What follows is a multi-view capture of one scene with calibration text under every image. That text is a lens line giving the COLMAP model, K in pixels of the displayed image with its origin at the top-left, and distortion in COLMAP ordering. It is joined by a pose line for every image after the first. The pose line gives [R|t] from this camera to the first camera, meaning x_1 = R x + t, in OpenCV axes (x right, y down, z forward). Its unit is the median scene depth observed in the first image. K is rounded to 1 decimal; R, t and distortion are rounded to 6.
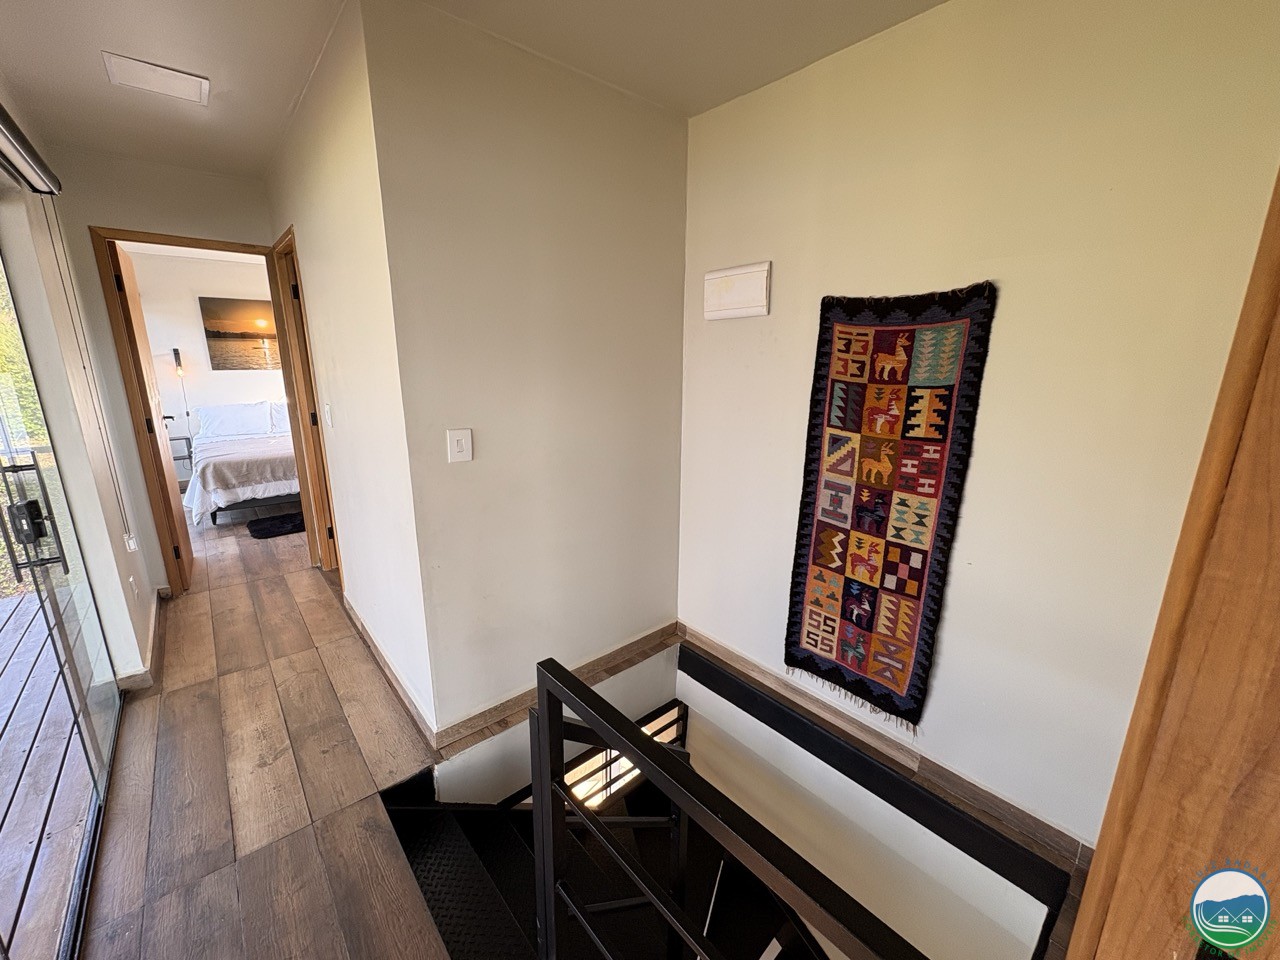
lens RADIAL K [[511.2, 0, 639.1], [0, 511.2, 478.6], [0, 0, 1]] dist [0.000359, 0.000186]
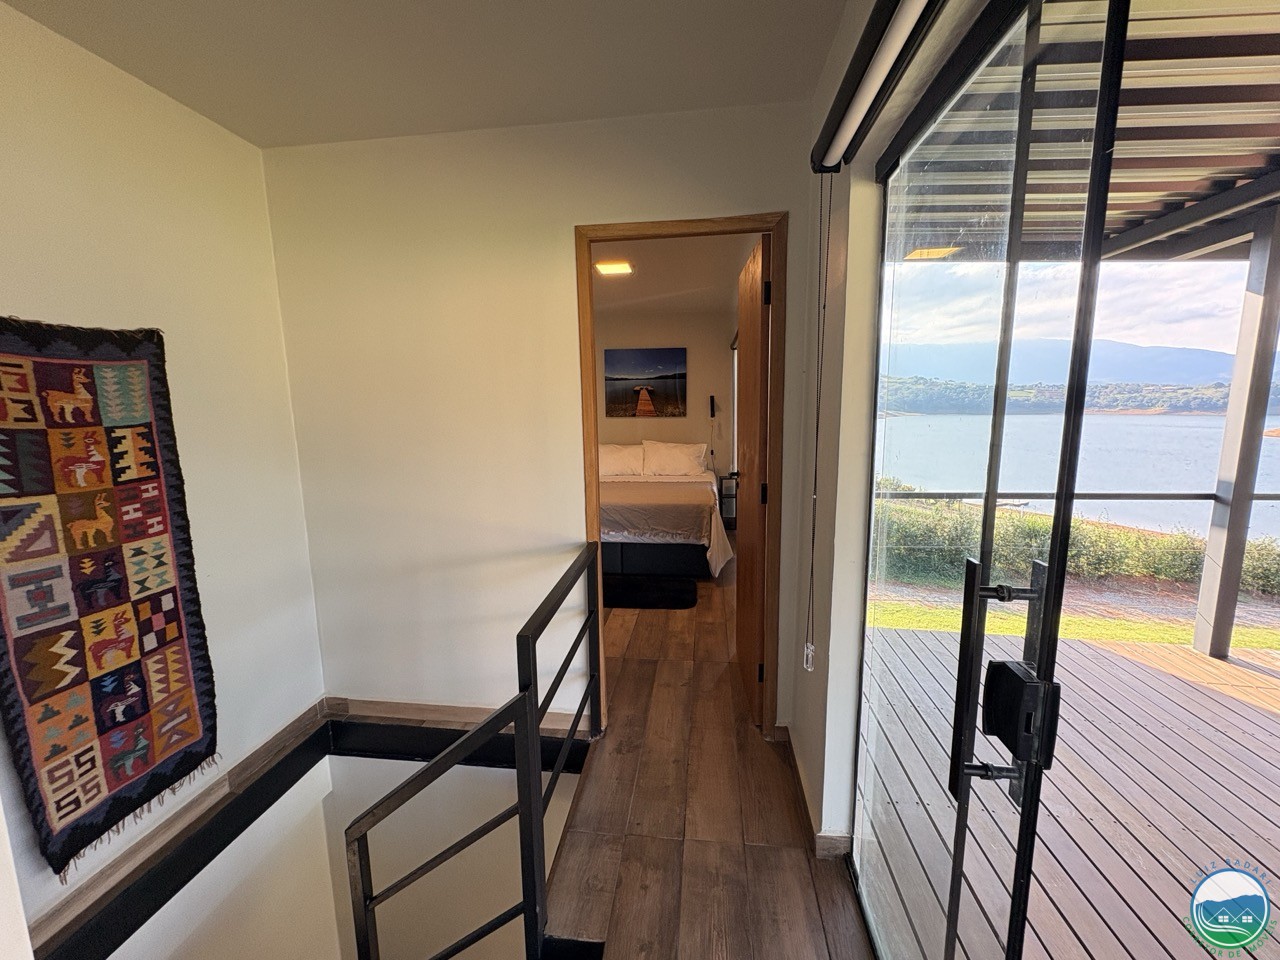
lens RADIAL K [[508.6, 0, 640.4], [0, 508.6, 482.7], [0, 0, 1]] dist [0.000007, -0.000002]
pose [[-0.668646, -0.112868, 0.734965, -0.734456], [0.184701, 0.932224, 0.311196, -0.184116], [-0.720277, 0.343829, -0.602481, 0.846261]]
